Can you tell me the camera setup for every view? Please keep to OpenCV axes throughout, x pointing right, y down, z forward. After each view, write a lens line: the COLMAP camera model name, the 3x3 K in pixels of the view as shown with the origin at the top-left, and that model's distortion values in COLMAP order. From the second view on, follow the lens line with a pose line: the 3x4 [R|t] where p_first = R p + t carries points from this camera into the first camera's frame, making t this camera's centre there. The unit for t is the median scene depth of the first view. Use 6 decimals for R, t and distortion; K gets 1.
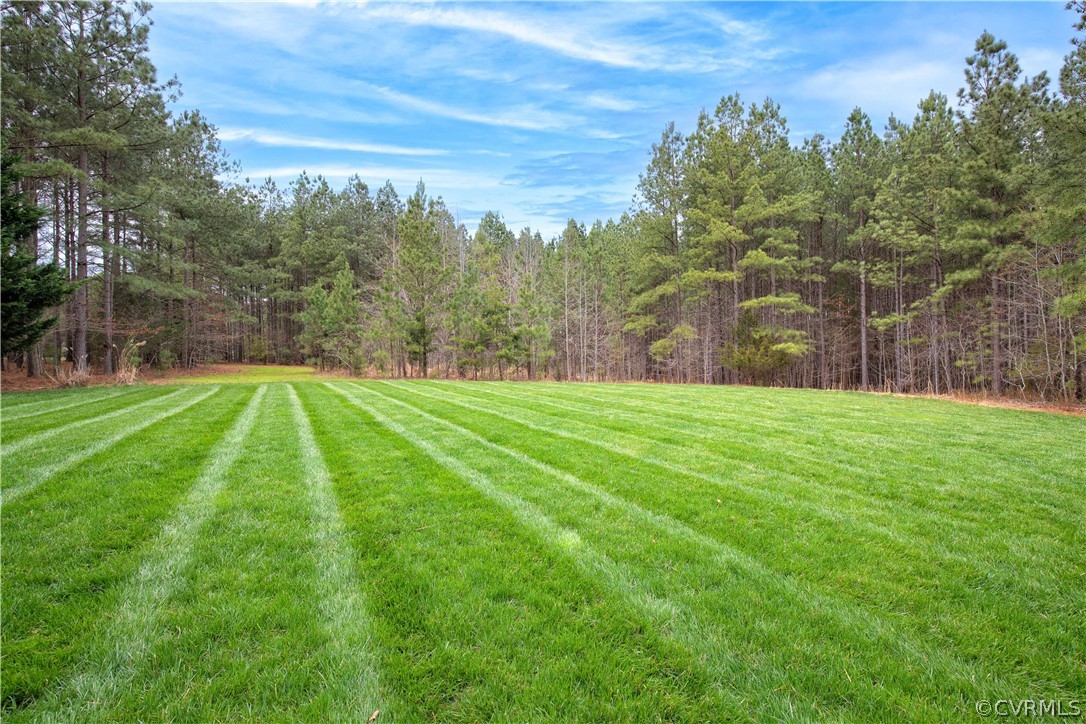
lens RADIAL K [[498.2, 0, 543.0], [0, 498.2, 362.0], [0, 0, 1]] dist [-0.018428, -0.000268]
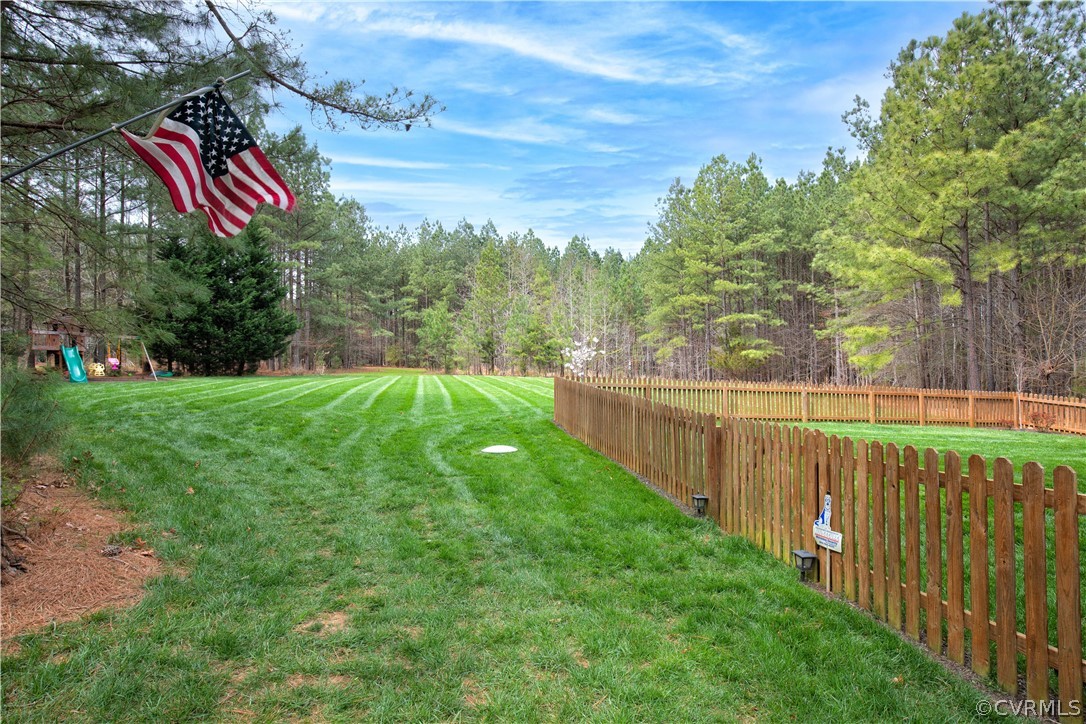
lens RADIAL K [[553.4, 0, 543.0], [0, 553.4, 362.0], [0, 0, 1]] dist [-0.000324, -0.000044]
pose [[0.961538, -0.000639, -0.274672, 0.274824], [-0.003054, 0.999911, -0.013018, 0.010519], [0.274656, 0.013357, 0.961450, -0.398914]]
